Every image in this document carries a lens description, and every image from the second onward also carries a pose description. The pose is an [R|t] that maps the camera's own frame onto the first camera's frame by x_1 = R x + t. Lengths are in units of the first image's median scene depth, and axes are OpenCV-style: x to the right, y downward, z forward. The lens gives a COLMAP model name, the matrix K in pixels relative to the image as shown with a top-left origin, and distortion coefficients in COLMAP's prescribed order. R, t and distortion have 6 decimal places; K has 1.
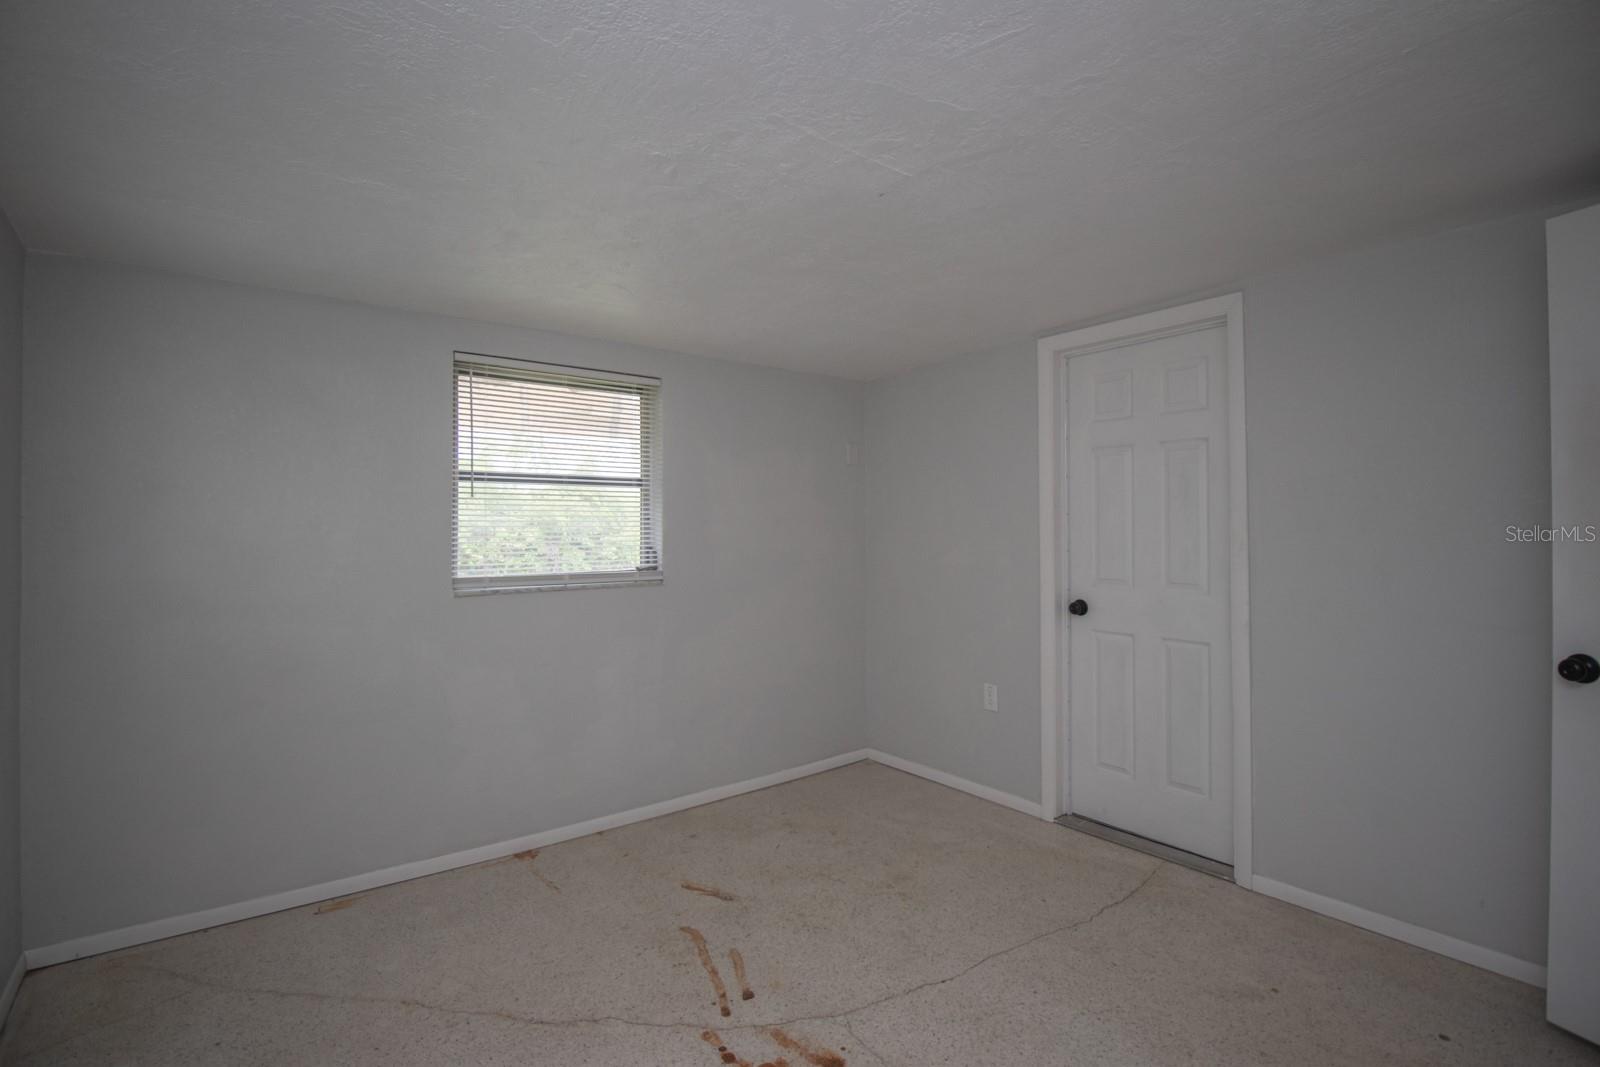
lens RADIAL K [[745.5, 0, 795.6], [0, 745.5, 521.3], [0, 0, 1]] dist [-0.001057, -0.012212]
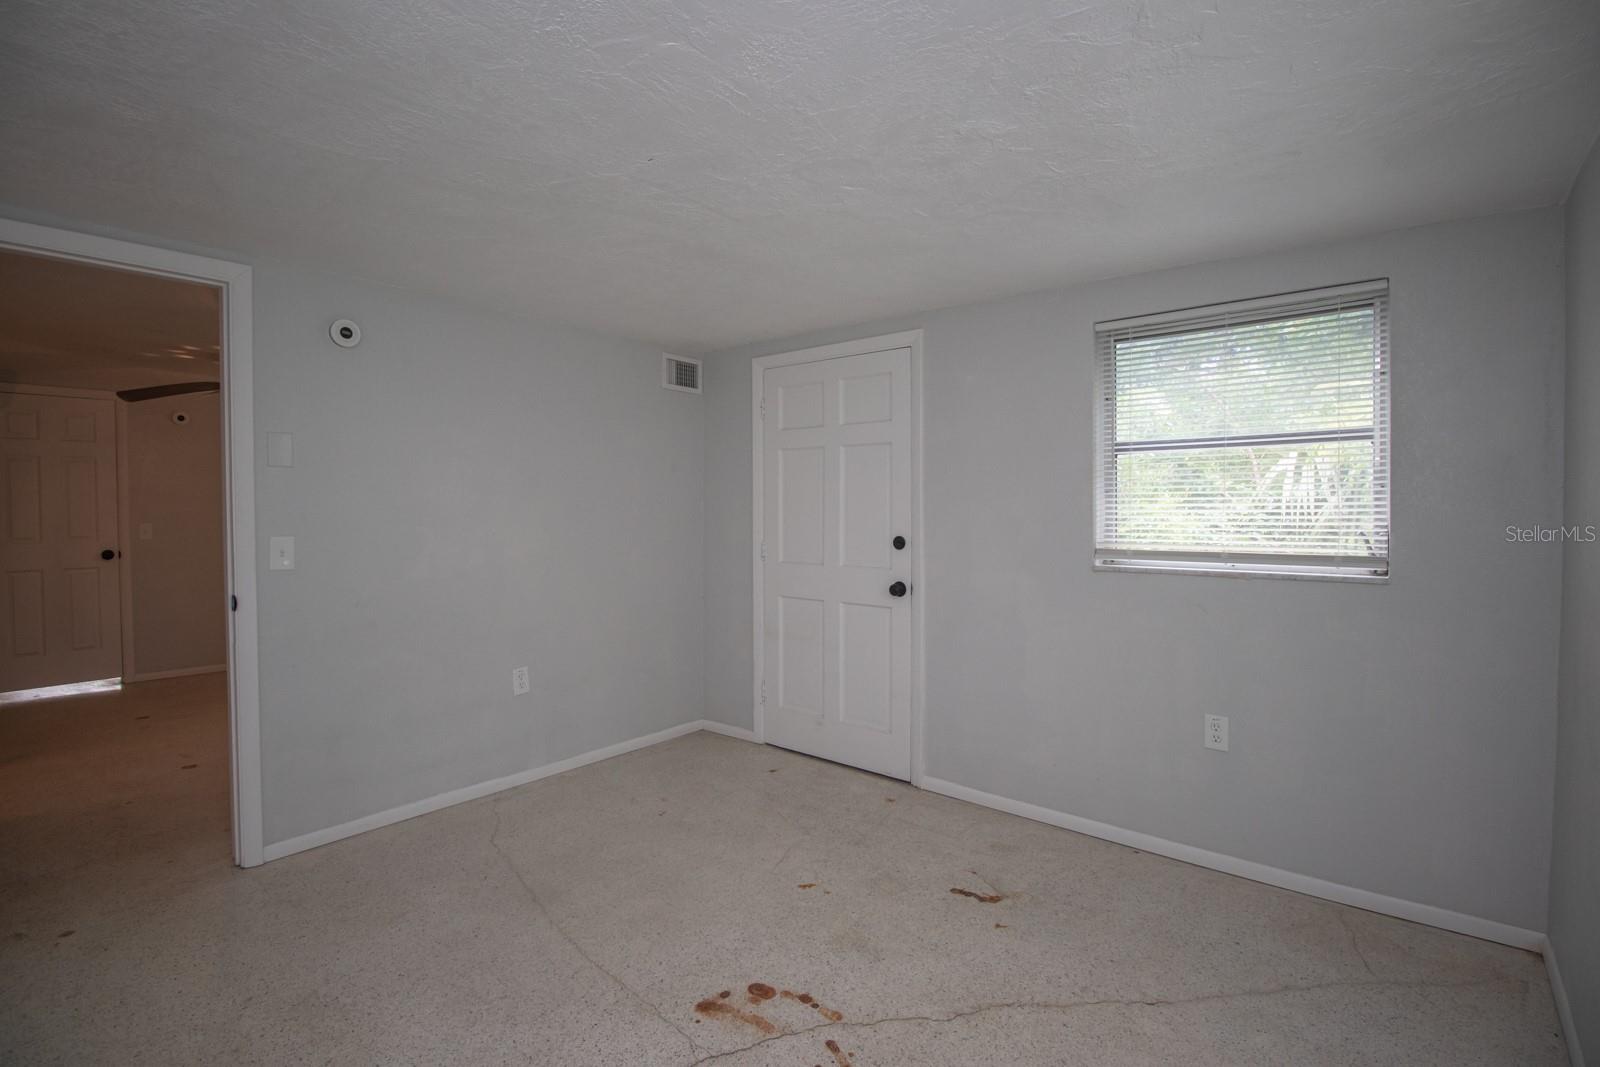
lens RADIAL K [[745.5, 0, 795.6], [0, 745.5, 521.3], [0, 0, 1]] dist [-0.001057, -0.012212]
pose [[-0.976404, 0.009002, -0.215764, 0.140190], [0.007185, 0.999932, 0.009205, 0.025130], [0.215832, 0.007438, -0.976402, 1.927496]]
